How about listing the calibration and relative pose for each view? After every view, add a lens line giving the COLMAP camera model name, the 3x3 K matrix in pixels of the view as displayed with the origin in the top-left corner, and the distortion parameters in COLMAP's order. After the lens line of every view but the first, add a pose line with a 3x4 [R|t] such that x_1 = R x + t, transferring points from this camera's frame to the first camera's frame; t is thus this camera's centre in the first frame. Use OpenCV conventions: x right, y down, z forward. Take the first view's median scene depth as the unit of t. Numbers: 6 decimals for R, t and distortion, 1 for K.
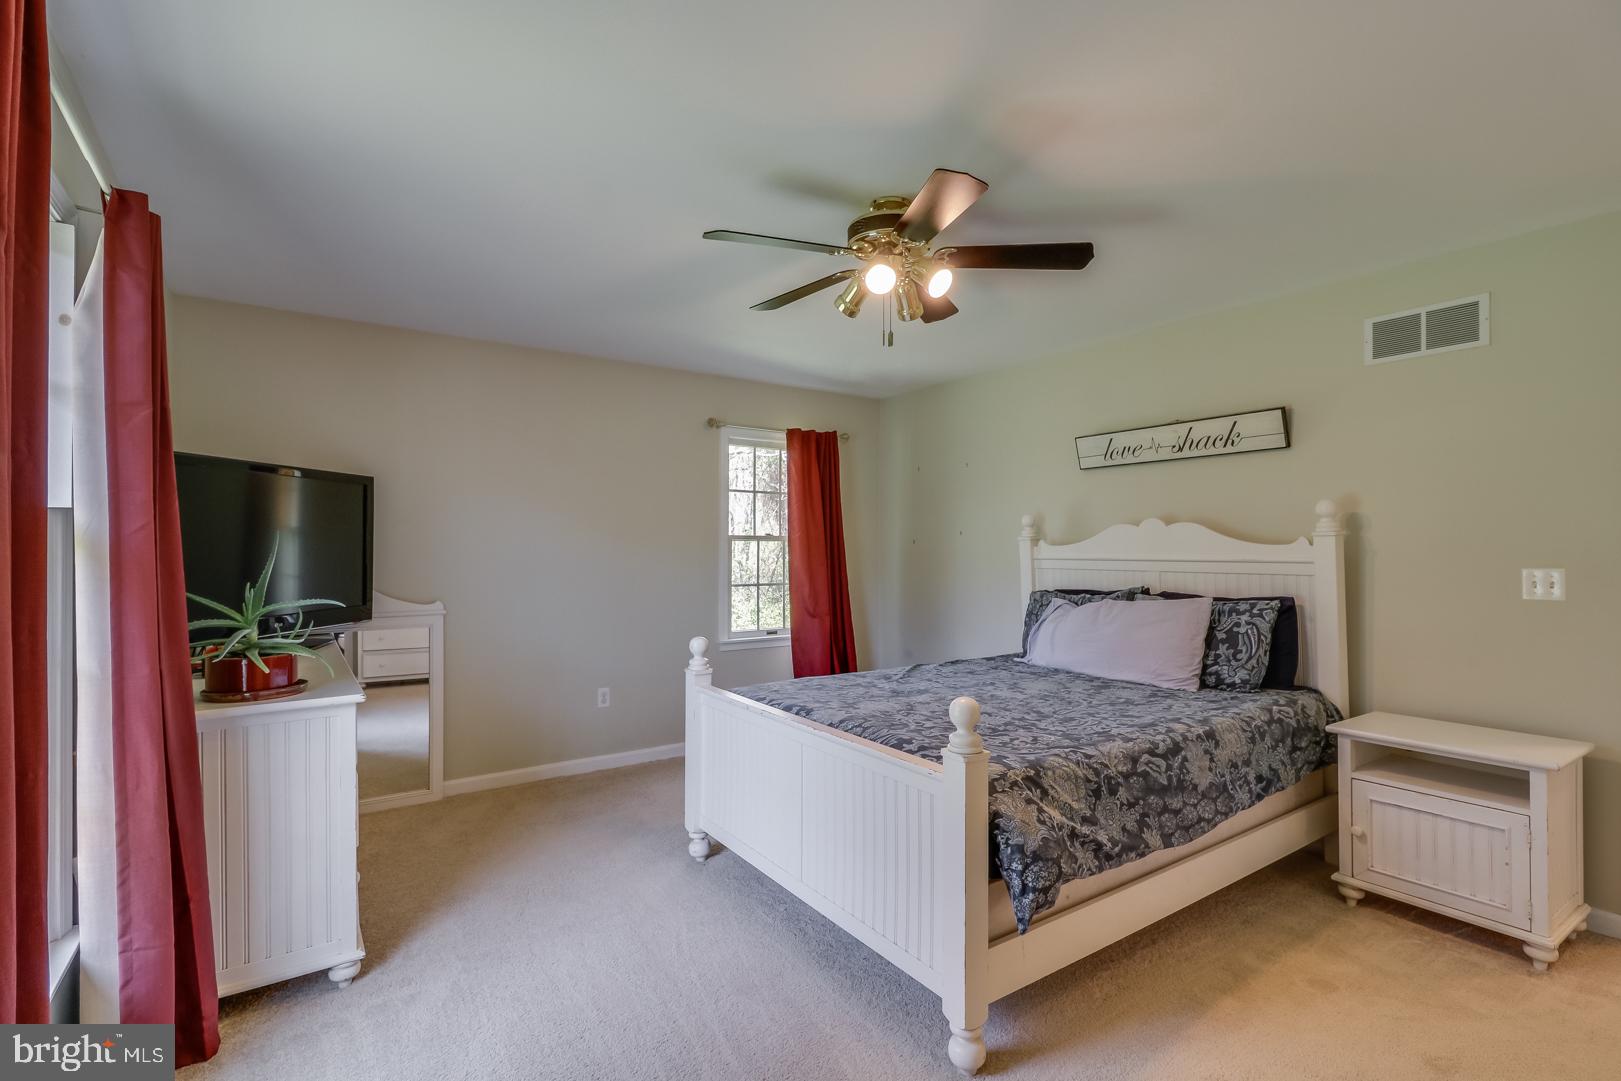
lens RADIAL K [[744.8, 0, 810.2], [0, 744.8, 539.2], [0, 0, 1]] dist [0.005340, -0.001120]
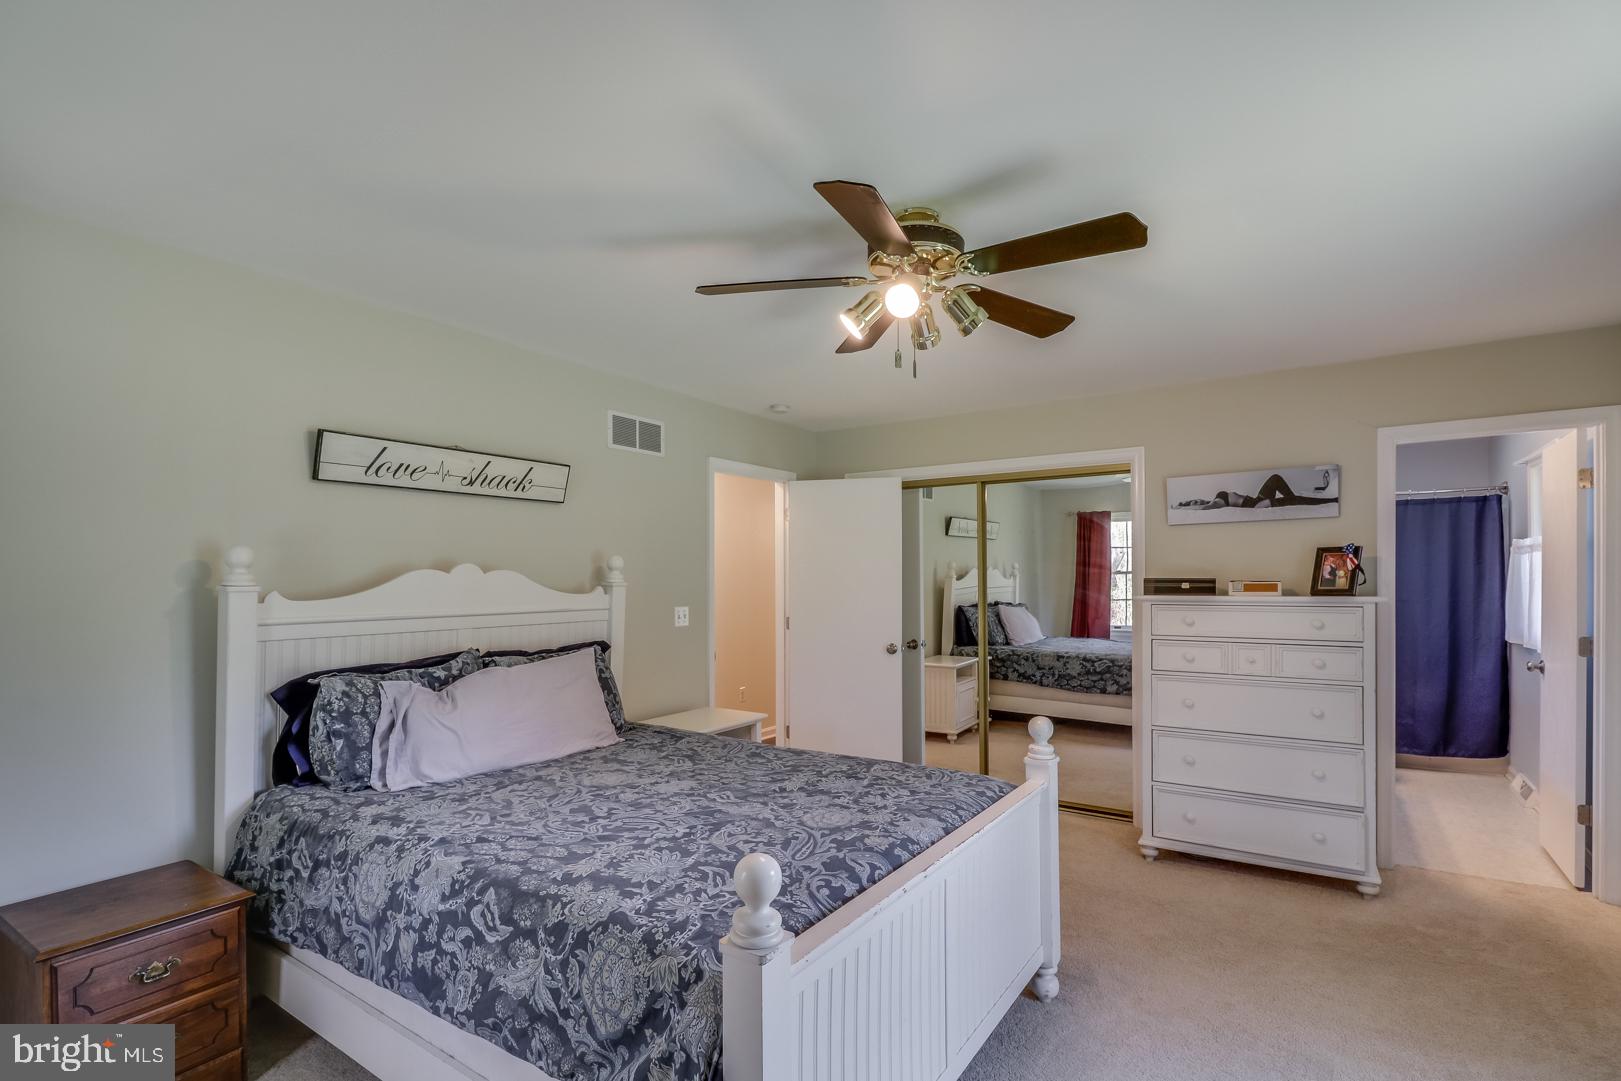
lens RADIAL K [[744.8, 0, 837.5], [0, 744.8, 581.8], [0, 0, 1]] dist [0.005340, -0.001120]
pose [[-0.369987, 0.010022, 0.928983, -0.455252], [0.003238, 0.999950, -0.009498, 0.001977], [-0.929031, -0.000507, -0.370001, 0.935749]]
